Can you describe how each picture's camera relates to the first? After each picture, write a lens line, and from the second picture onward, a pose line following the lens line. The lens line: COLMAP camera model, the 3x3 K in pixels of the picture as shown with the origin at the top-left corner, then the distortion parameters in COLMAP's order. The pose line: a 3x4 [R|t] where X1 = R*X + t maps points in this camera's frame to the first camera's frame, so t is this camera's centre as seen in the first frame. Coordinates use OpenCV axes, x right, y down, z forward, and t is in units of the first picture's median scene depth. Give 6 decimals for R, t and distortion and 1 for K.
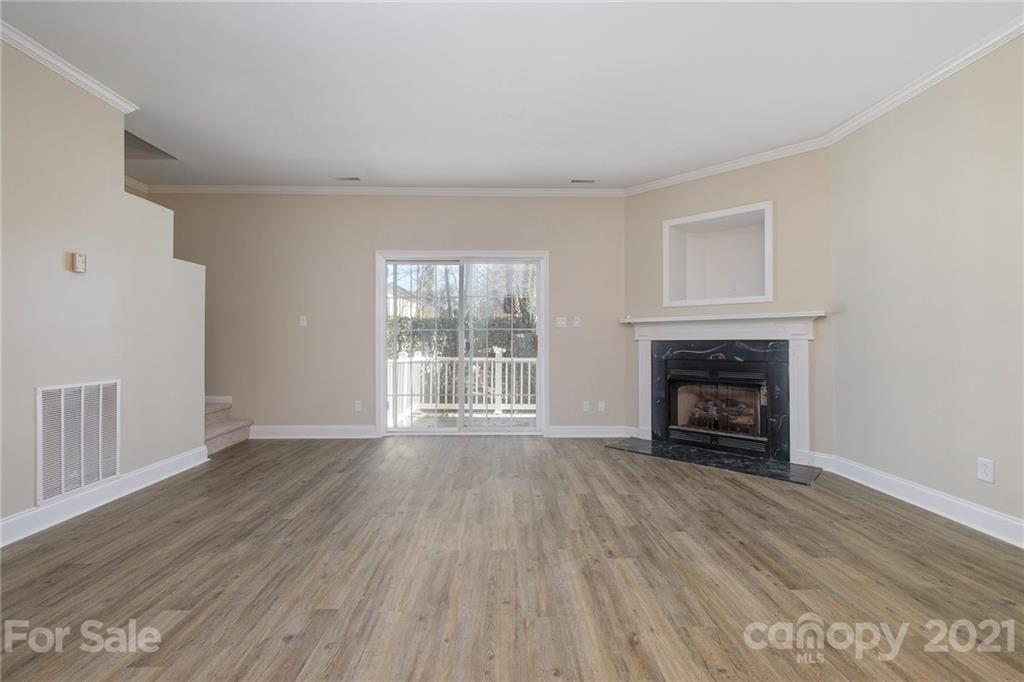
lens RADIAL K [[449.1, 0, 505.1], [0, 449.1, 332.8], [0, 0, 1]] dist [-0.005735, -0.001308]
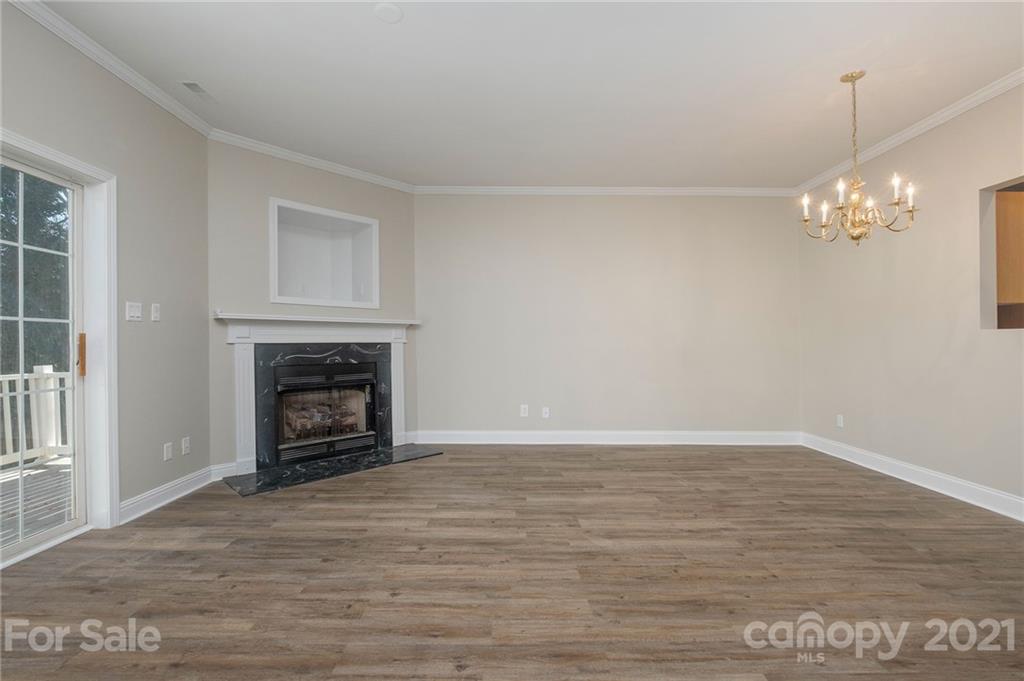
lens RADIAL K [[449.1, 0, 514.2], [0, 449.1, 336.3], [0, 0, 1]] dist [-0.005735, -0.001308]
pose [[0.003493, 0.013291, 0.999906, -0.680973], [-0.016648, 0.999774, -0.013231, 0.010735], [-0.999855, -0.016601, 0.003713, 0.832796]]
